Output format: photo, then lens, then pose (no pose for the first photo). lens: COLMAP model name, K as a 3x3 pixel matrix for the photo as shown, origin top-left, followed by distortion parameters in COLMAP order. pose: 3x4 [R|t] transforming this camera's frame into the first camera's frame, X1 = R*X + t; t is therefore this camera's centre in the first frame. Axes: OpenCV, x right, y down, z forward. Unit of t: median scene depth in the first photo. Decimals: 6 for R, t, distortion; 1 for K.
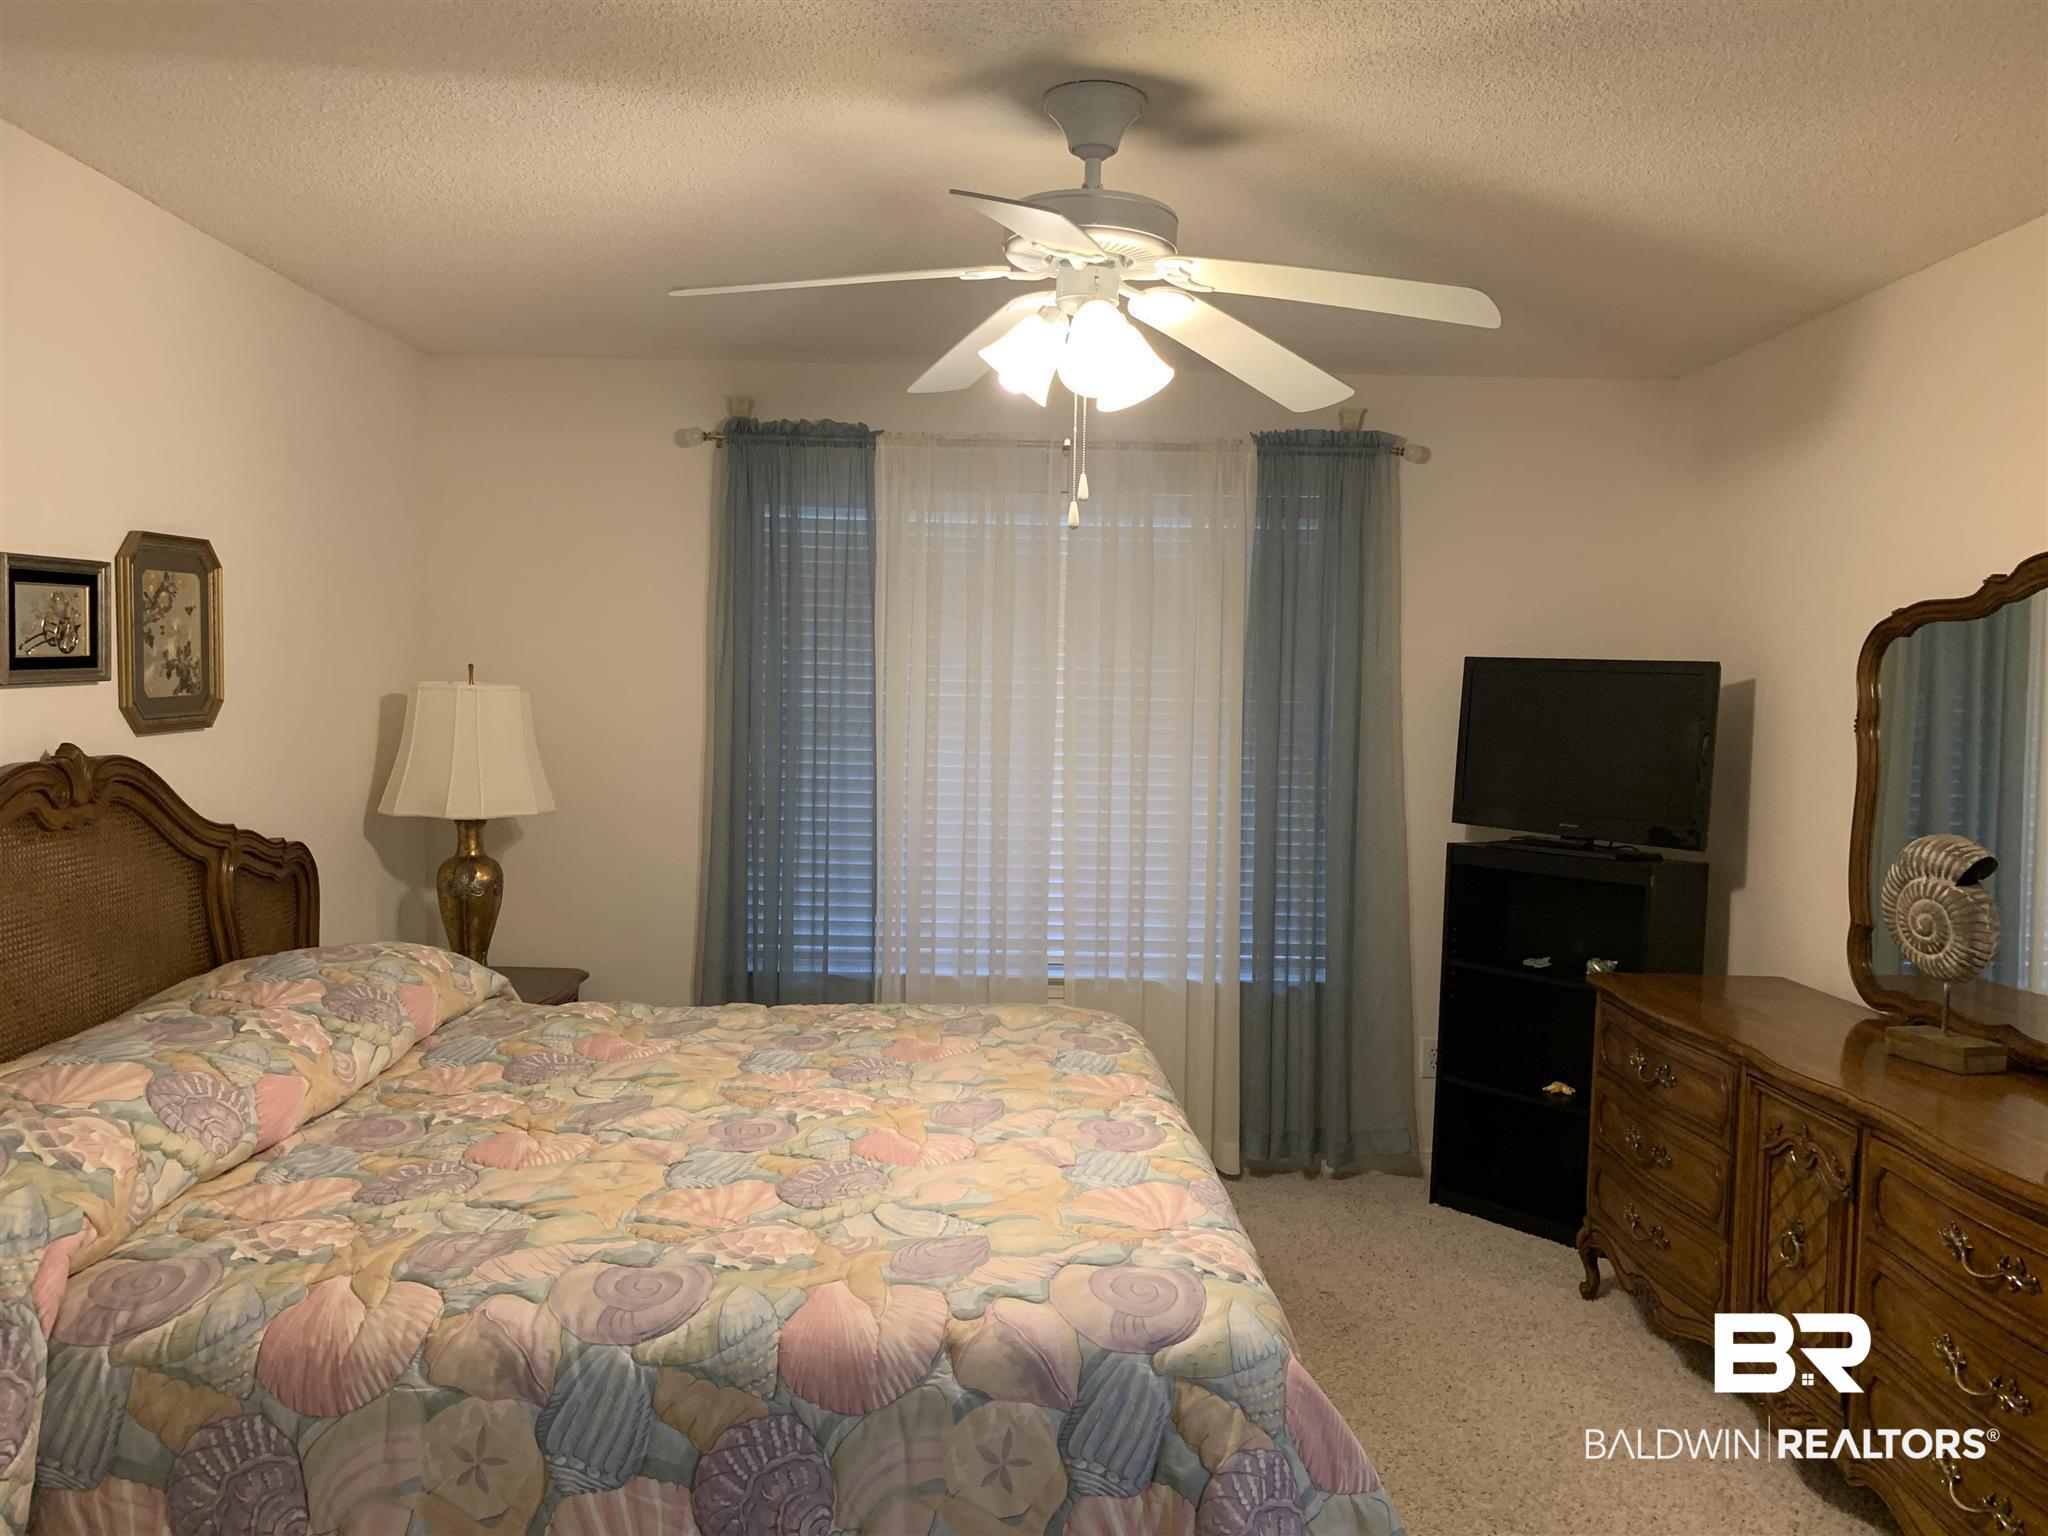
lens RADIAL K [[1533.9, 0, 1038.6], [0, 1533.9, 758.3], [0, 0, 1]] dist [0.056991, -0.088090]
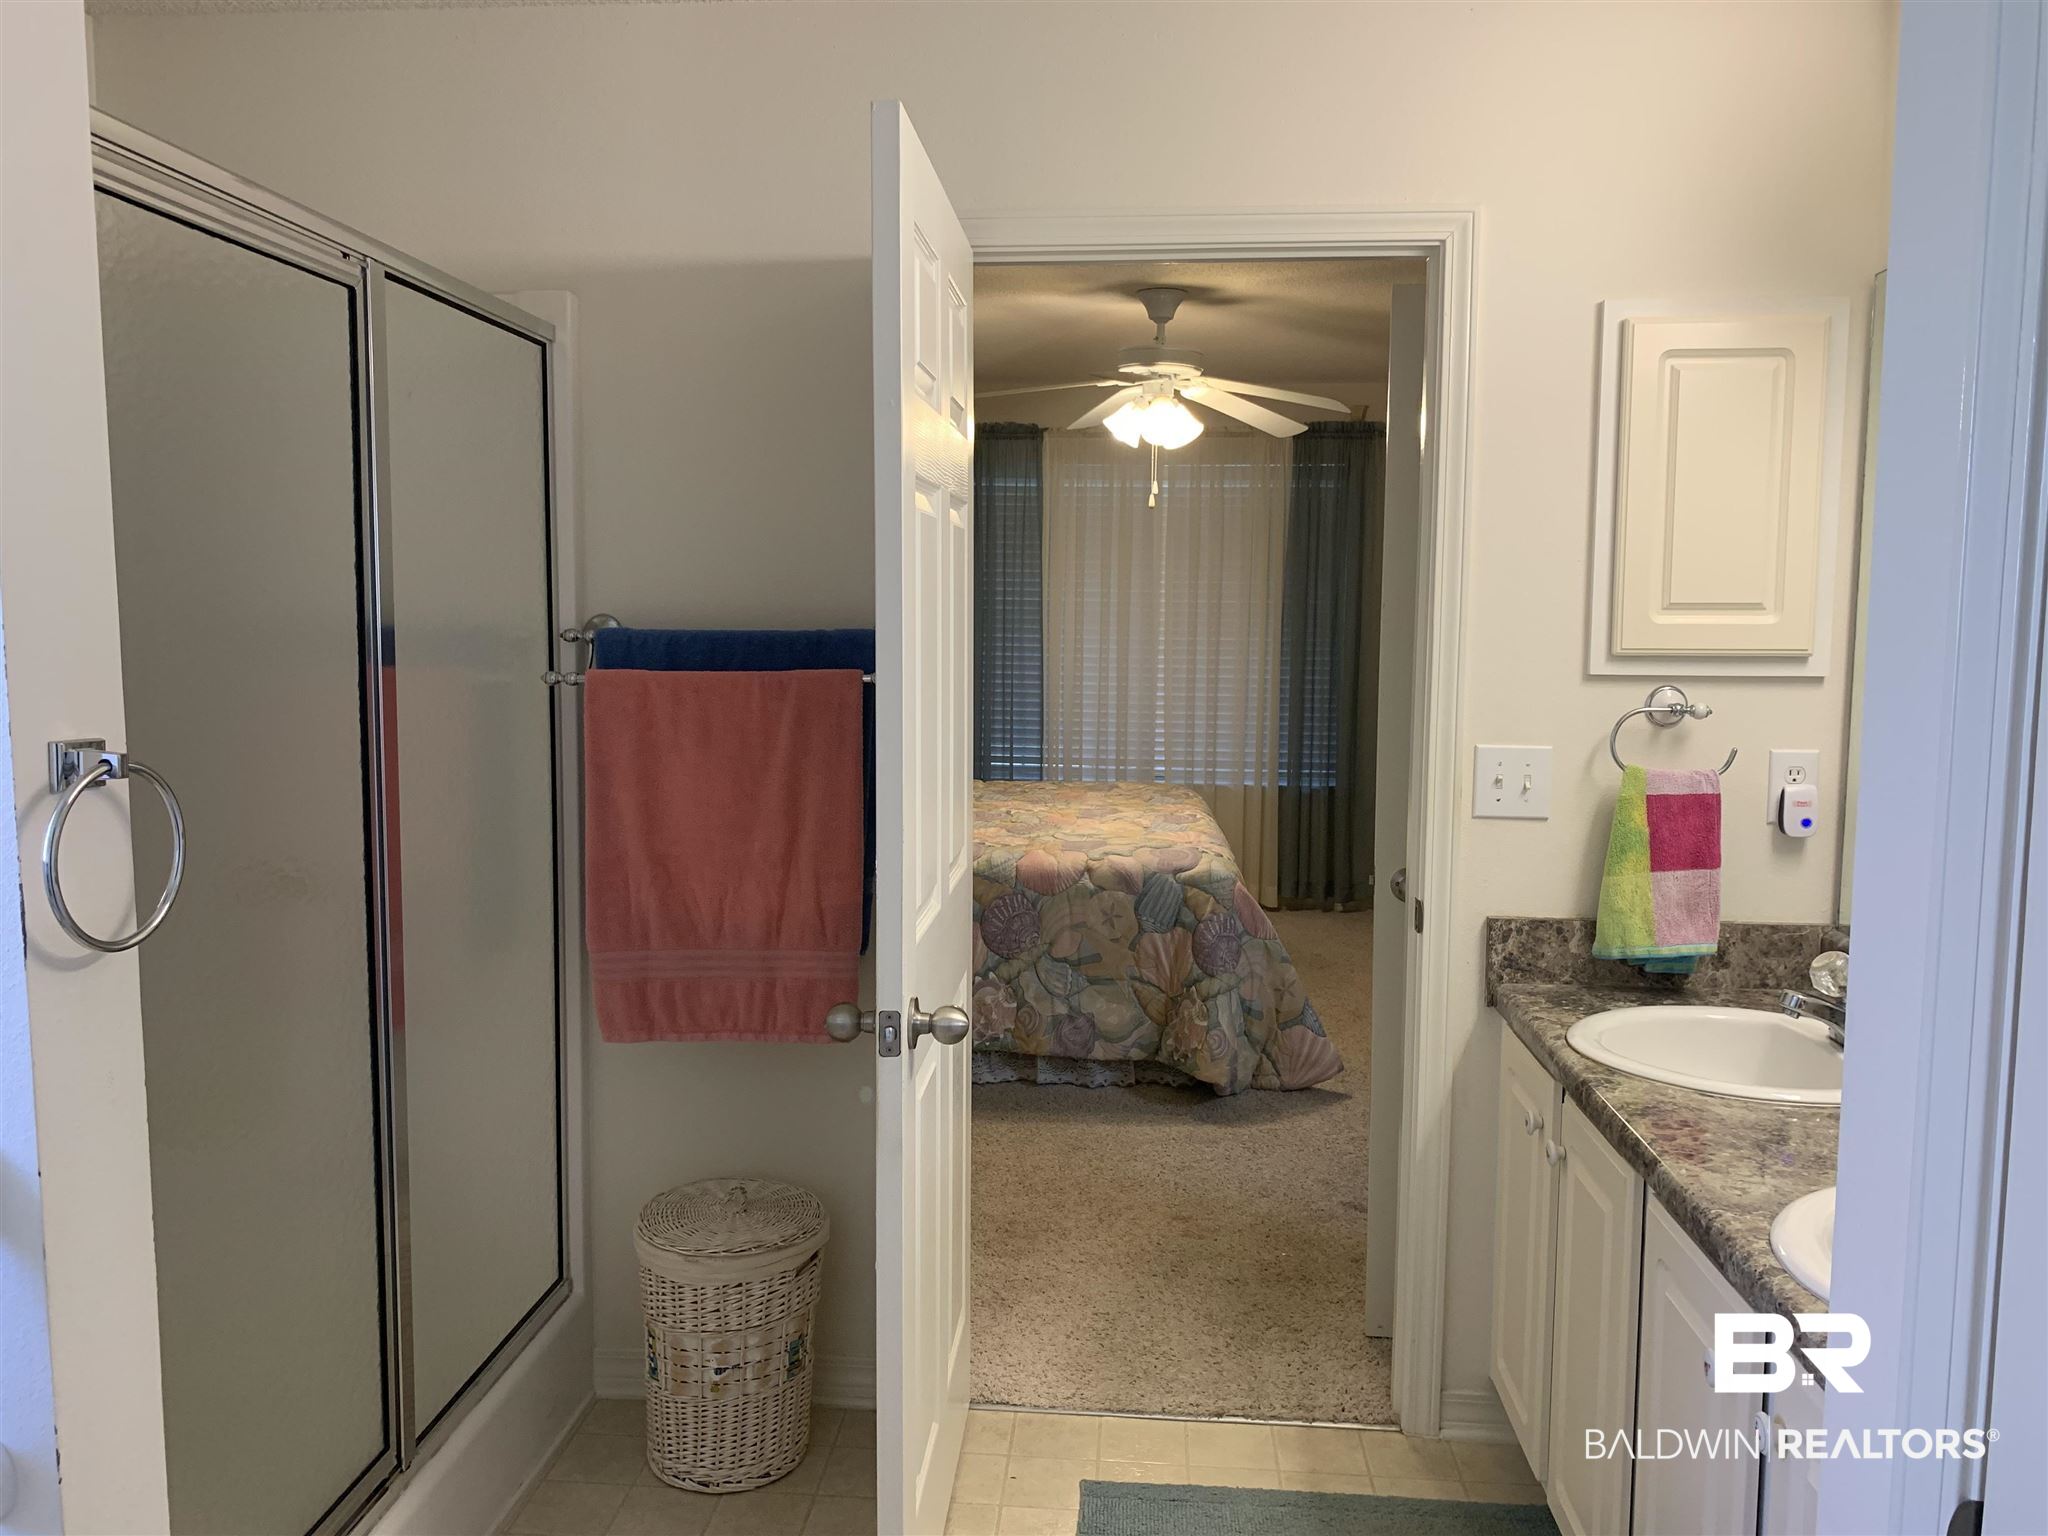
lens RADIAL K [[1484.7, 0, 1060.1], [0, 1484.7, 770.5], [0, 0, 1]] dist [0.238159, -0.076714]
pose [[0.996753, 0.003565, -0.080437, 0.052686], [0.001406, 0.998096, 0.061657, 0.059662], [0.080504, -0.061570, 0.994851, -0.808698]]
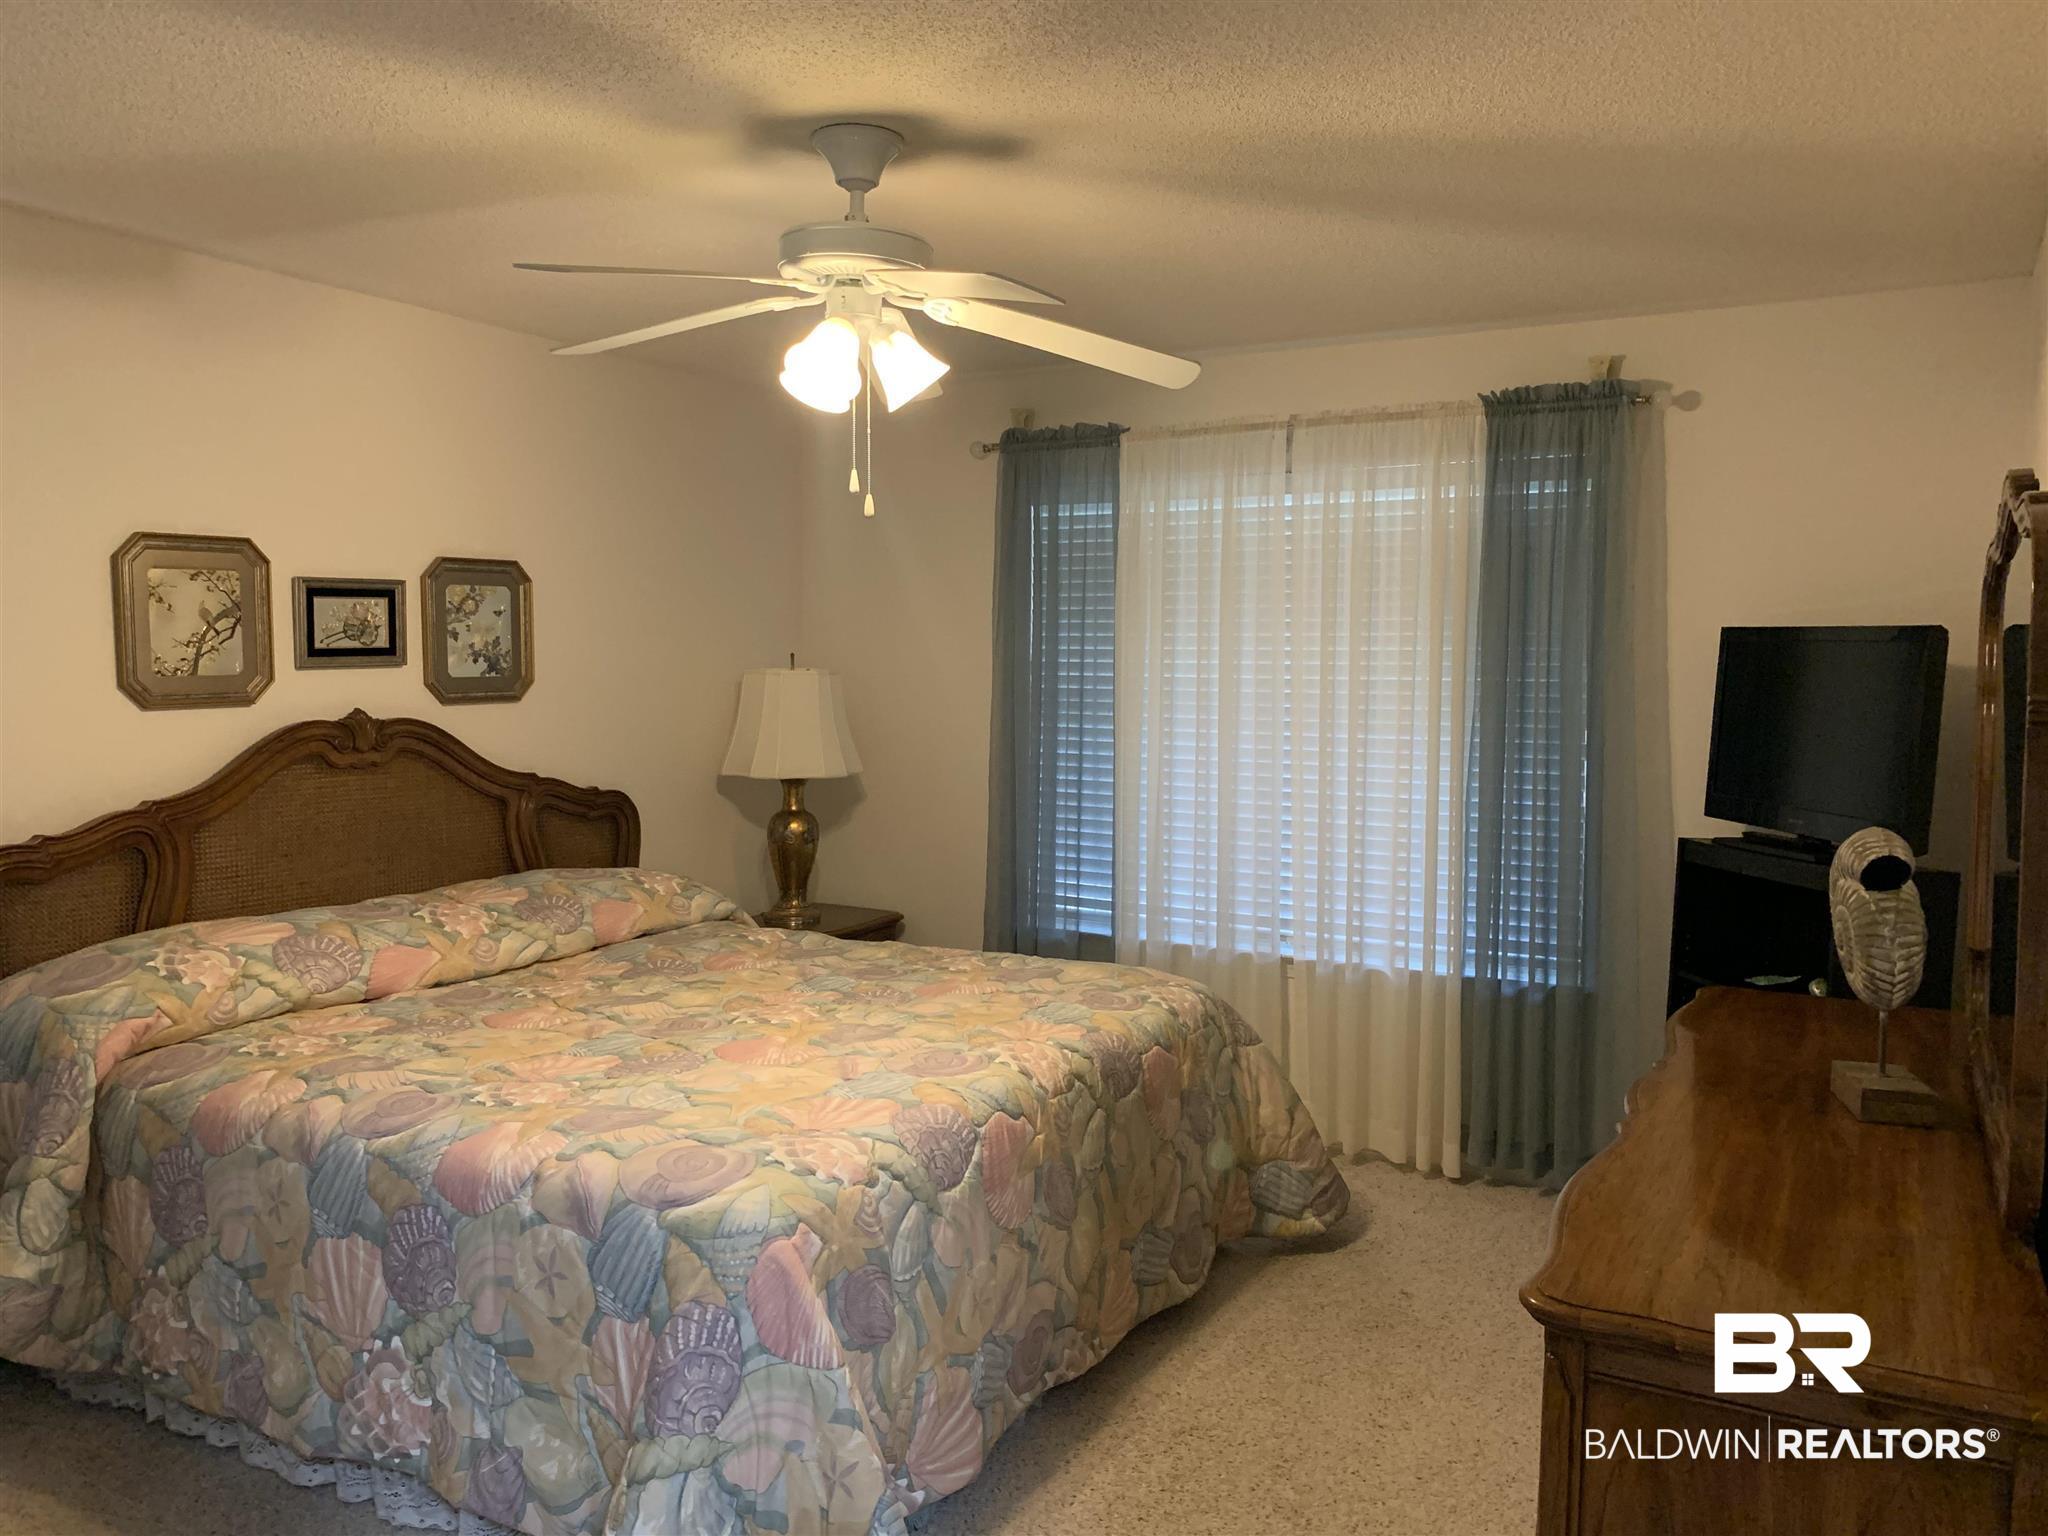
lens RADIAL K [[1533.9, 0, 1038.6], [0, 1533.9, 758.3], [0, 0, 1]] dist [0.056991, -0.088090]
pose [[0.864704, 0.019140, -0.501916, 0.604155], [-0.017739, 0.999814, 0.007564, 0.014039], [0.501968, 0.002363, 0.864883, 0.073617]]
